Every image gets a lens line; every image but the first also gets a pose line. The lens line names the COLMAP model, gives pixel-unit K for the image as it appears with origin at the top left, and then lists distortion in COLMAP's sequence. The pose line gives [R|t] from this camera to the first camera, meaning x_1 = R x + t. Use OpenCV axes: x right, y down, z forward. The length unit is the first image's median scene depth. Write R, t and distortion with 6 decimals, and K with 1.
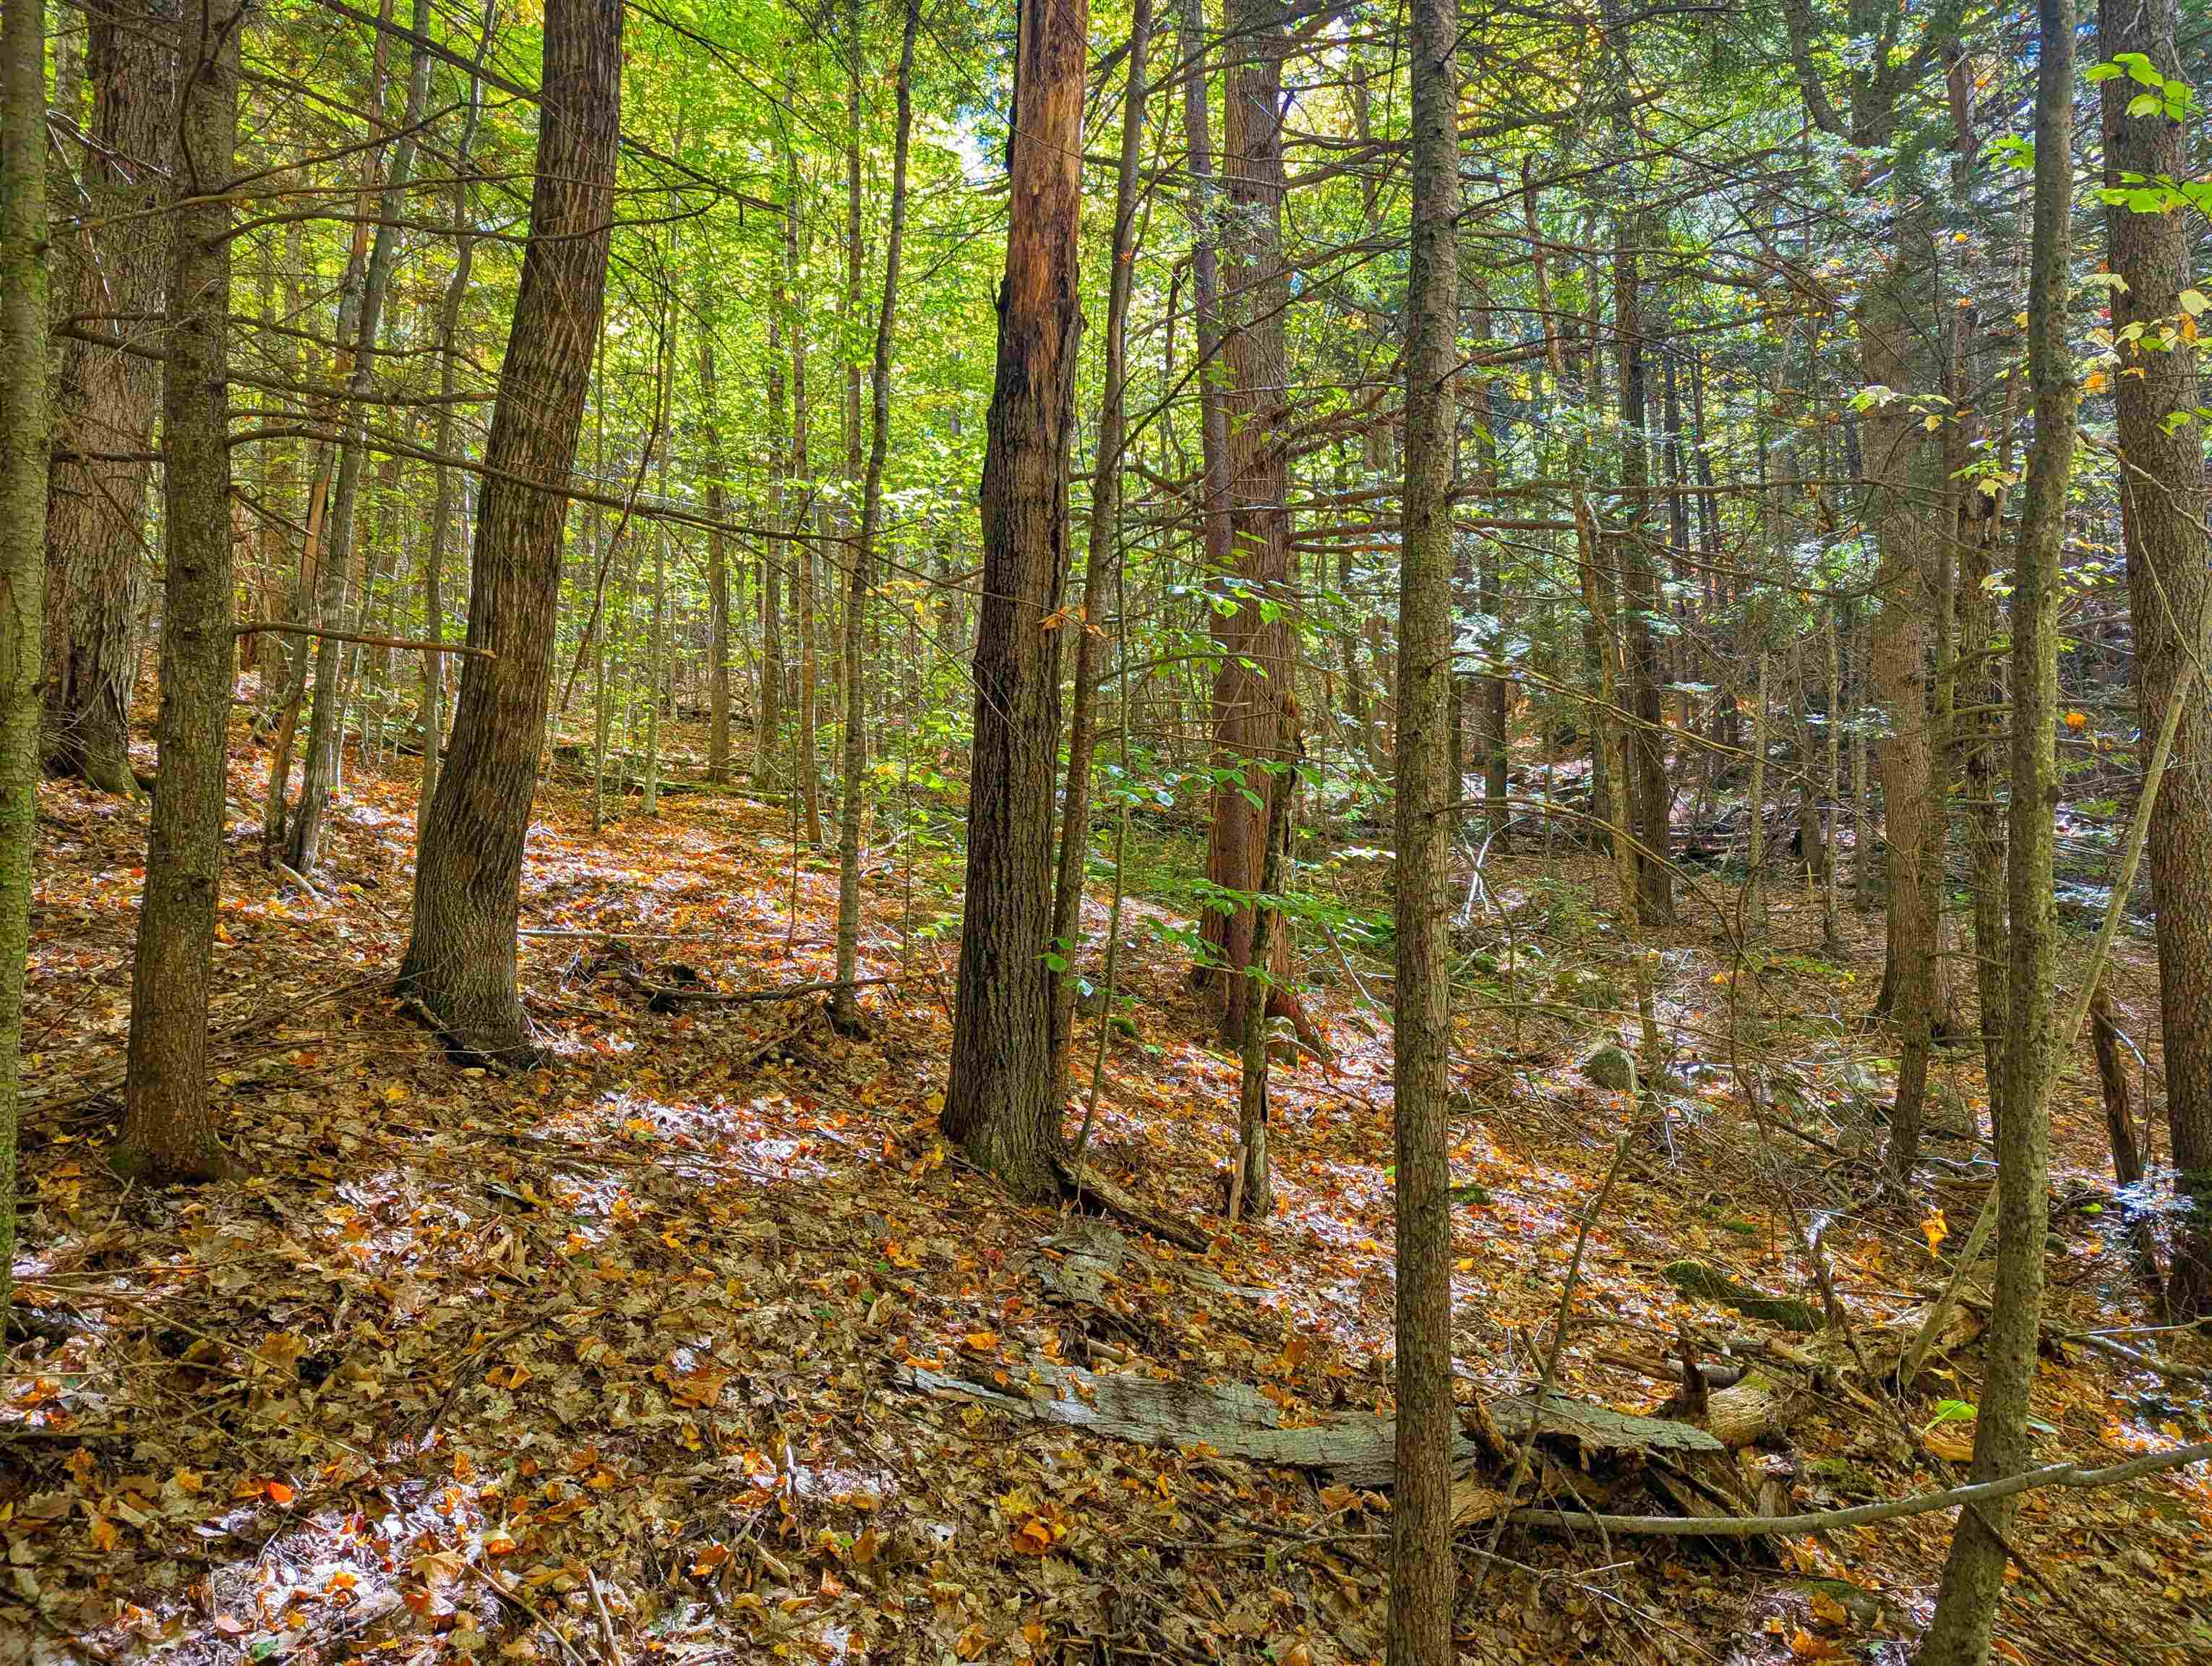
lens RADIAL K [[1539.7, 0, 1109.4], [0, 1539.7, 820.3], [0, 0, 1]] dist [0.028862, -0.043828]
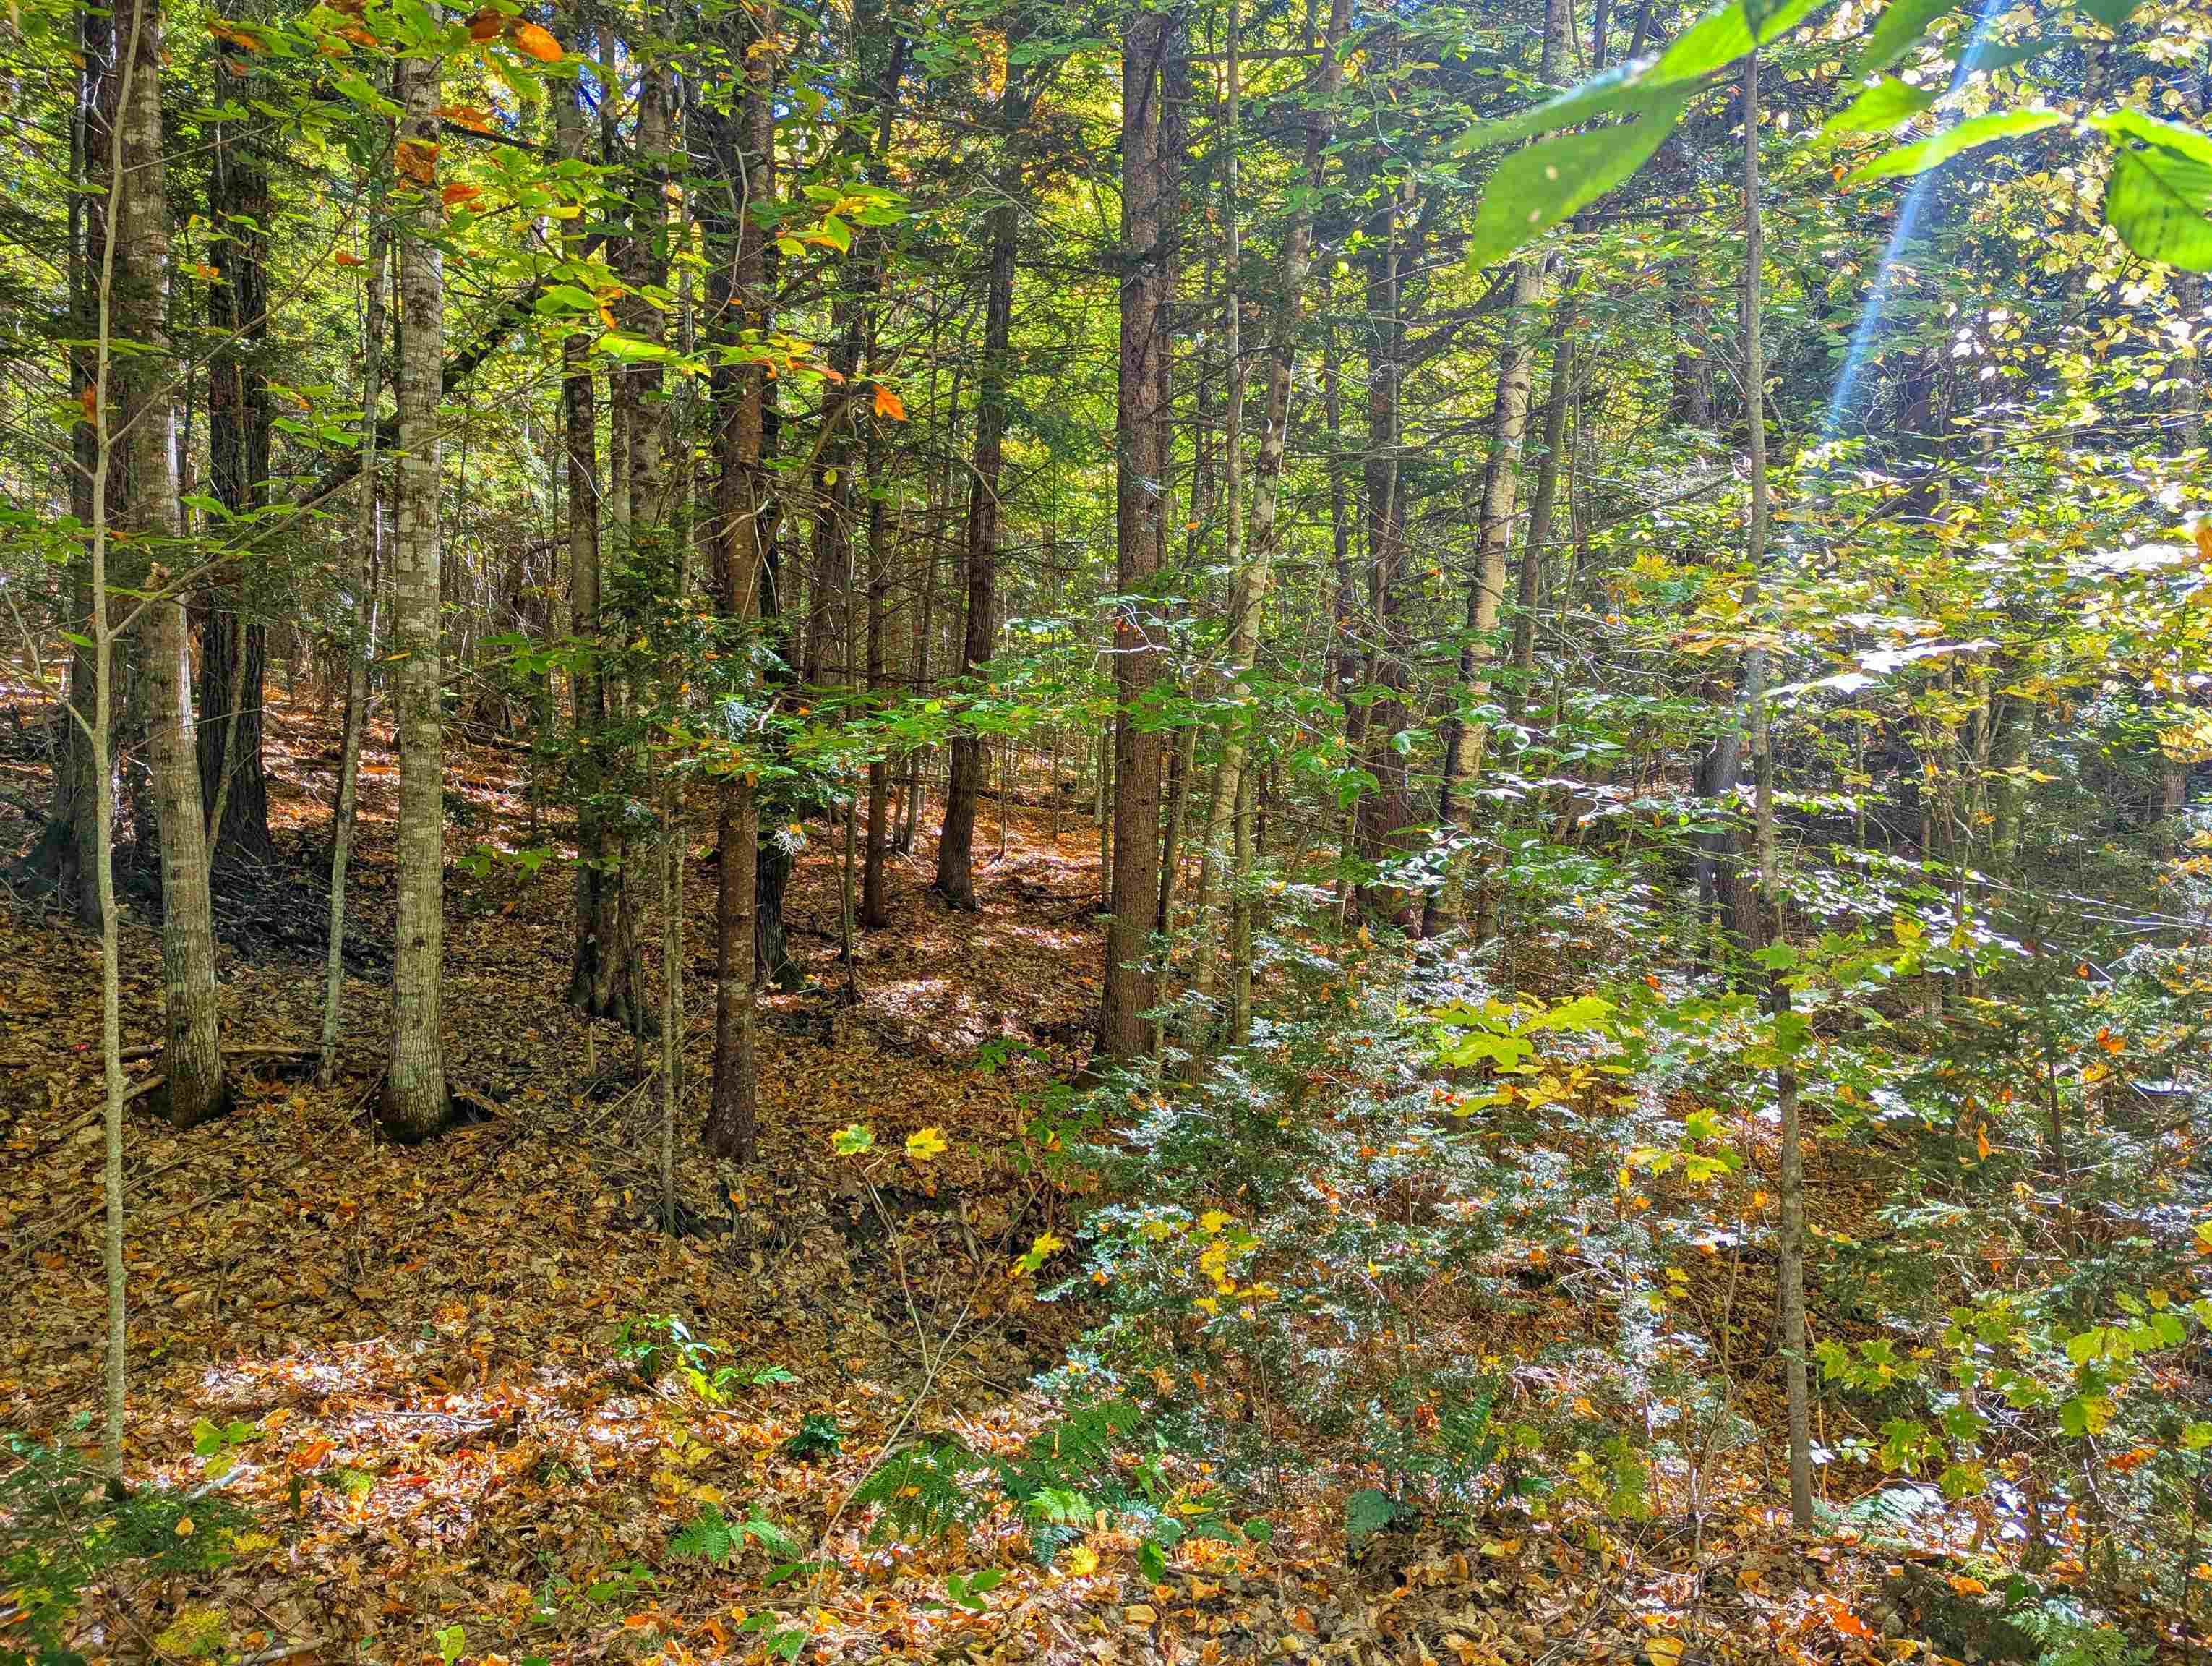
lens RADIAL K [[1542.4, 0, 1156.1], [0, 1542.4, 784.7], [0, 0, 1]] dist [-0.001997, -0.001398]
pose [[0.946930, -0.037049, -0.319296, 0.786467], [0.028616, 0.999108, -0.031064, 0.012256], [0.320162, 0.020279, 0.947146, -1.472327]]
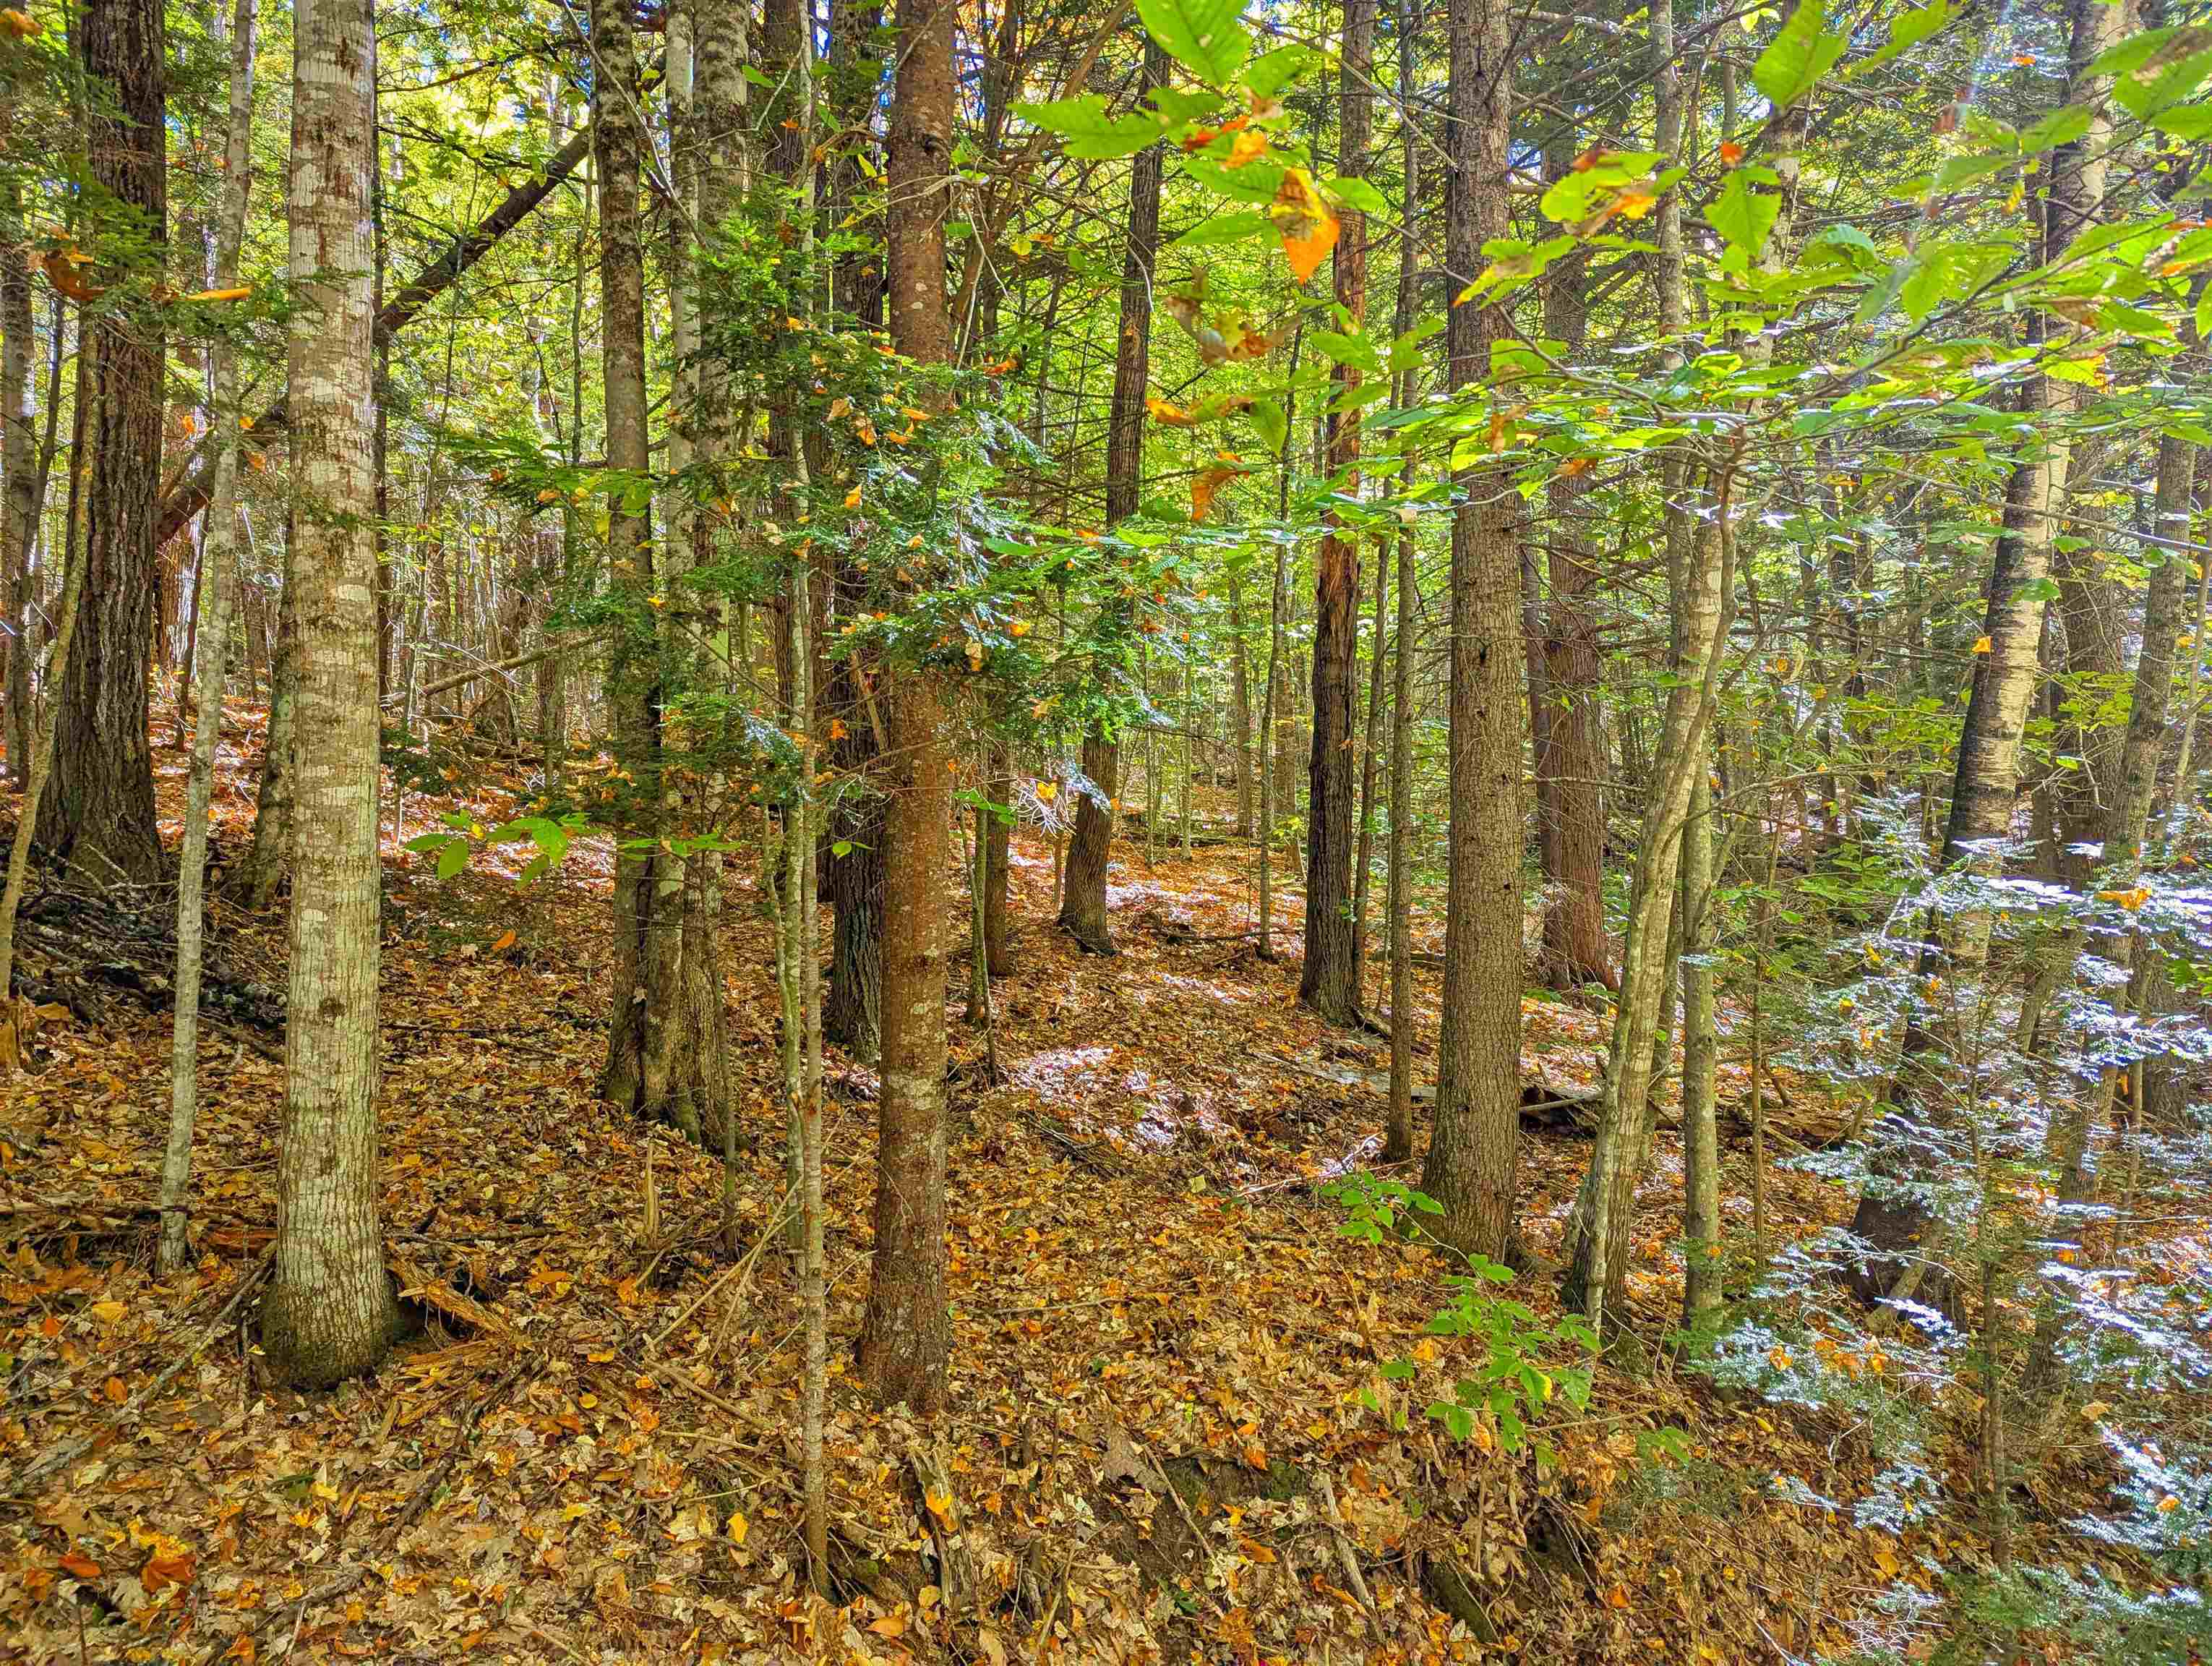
lens RADIAL K [[1539.7, 0, 1109.4], [0, 1539.7, 820.3], [0, 0, 1]] dist [0.028862, -0.043828]
pose [[0.936118, -0.041363, -0.349244, 0.368140], [0.029311, 0.998781, -0.039725, 0.039660], [0.350462, 0.026950, 0.936189, -0.990962]]
